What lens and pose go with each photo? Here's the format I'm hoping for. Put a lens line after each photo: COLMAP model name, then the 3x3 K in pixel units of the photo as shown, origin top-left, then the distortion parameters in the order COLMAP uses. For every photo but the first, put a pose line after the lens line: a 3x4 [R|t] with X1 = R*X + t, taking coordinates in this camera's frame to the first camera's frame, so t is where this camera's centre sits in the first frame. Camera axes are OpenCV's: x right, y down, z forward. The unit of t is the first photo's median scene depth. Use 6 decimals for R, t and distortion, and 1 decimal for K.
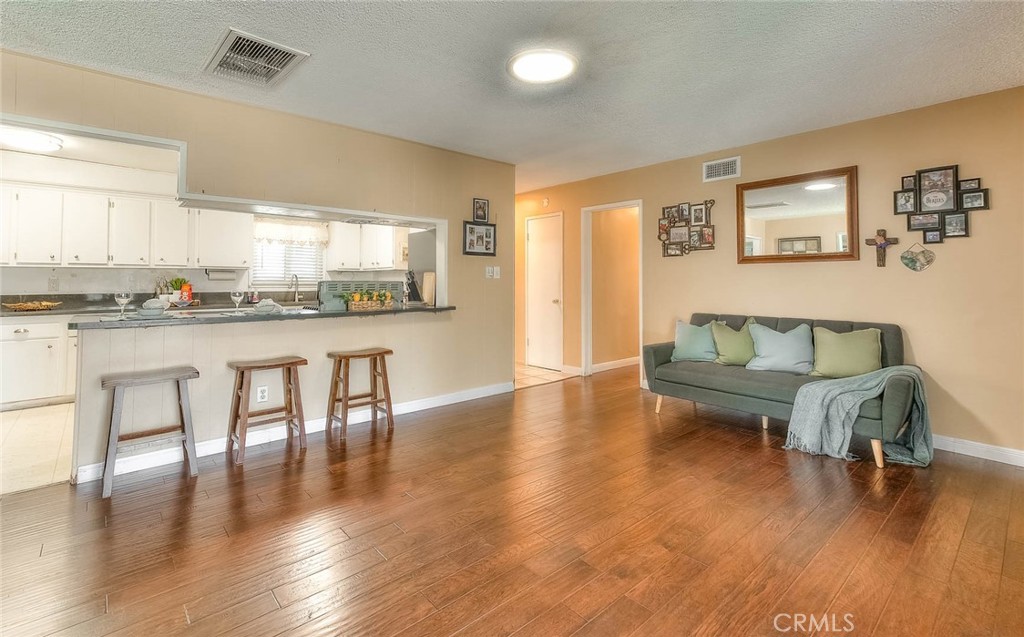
lens RADIAL K [[444.8, 0, 512.2], [0, 444.8, 269.8], [0, 0, 1]] dist [-0.004248, 0.000233]
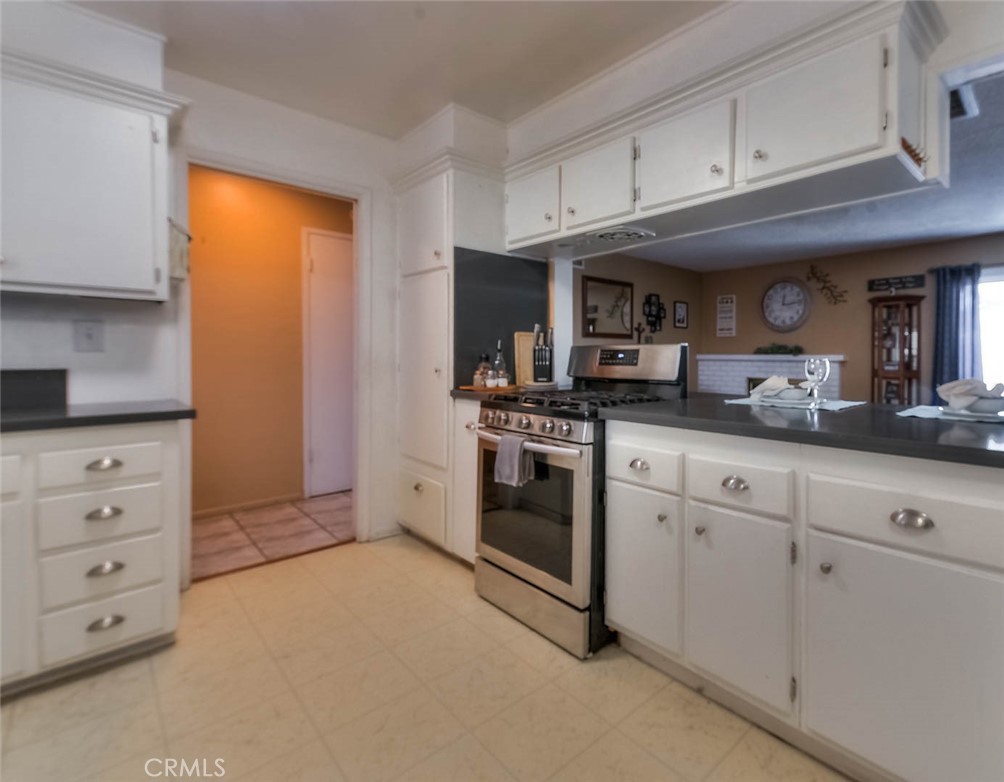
lens RADIAL K [[493.7, 0, 620.6], [0, 493.7, 357.2], [0, 0, 1]] dist [0.036149, -0.000014]
pose [[-0.070087, -0.004211, 0.997532, -0.868306], [-0.037593, 0.999292, 0.001577, 0.035992], [-0.996832, -0.037389, -0.070196, 0.929126]]
